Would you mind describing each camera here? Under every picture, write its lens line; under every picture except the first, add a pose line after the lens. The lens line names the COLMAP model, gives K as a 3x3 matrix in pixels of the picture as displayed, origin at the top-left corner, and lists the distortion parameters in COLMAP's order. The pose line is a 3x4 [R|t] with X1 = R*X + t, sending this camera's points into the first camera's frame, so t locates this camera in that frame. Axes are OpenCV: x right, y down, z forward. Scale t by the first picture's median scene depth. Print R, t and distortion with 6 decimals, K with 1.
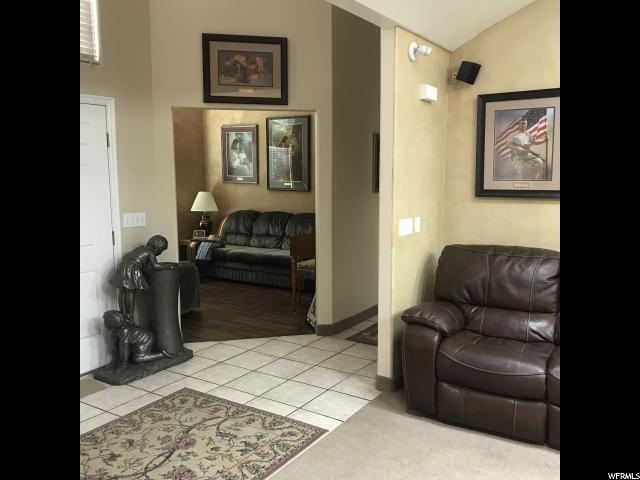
lens RADIAL K [[530.9, 0, 315.4], [0, 530.9, 240.8], [0, 0, 1]] dist [0.010070, -0.048032]
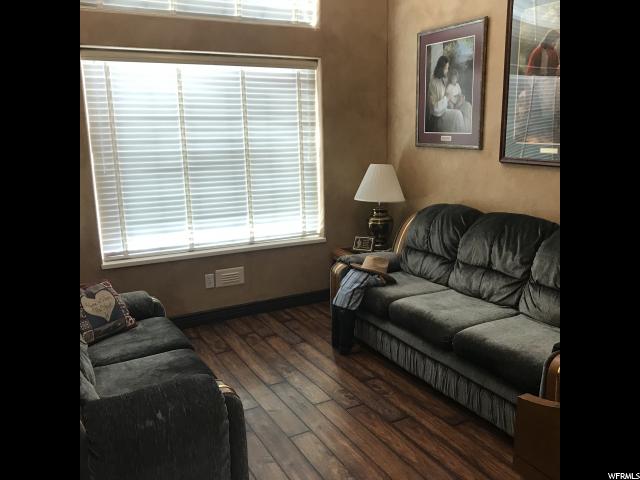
lens RADIAL K [[530.9, 0, 320.3], [0, 530.9, 241.0], [0, 0, 1]] dist [0.010070, -0.048032]
pose [[0.888814, 0.081288, -0.451002, -0.017097], [-0.048012, 0.995244, 0.084761, -0.060145], [0.455747, -0.053683, 0.888489, 0.519771]]
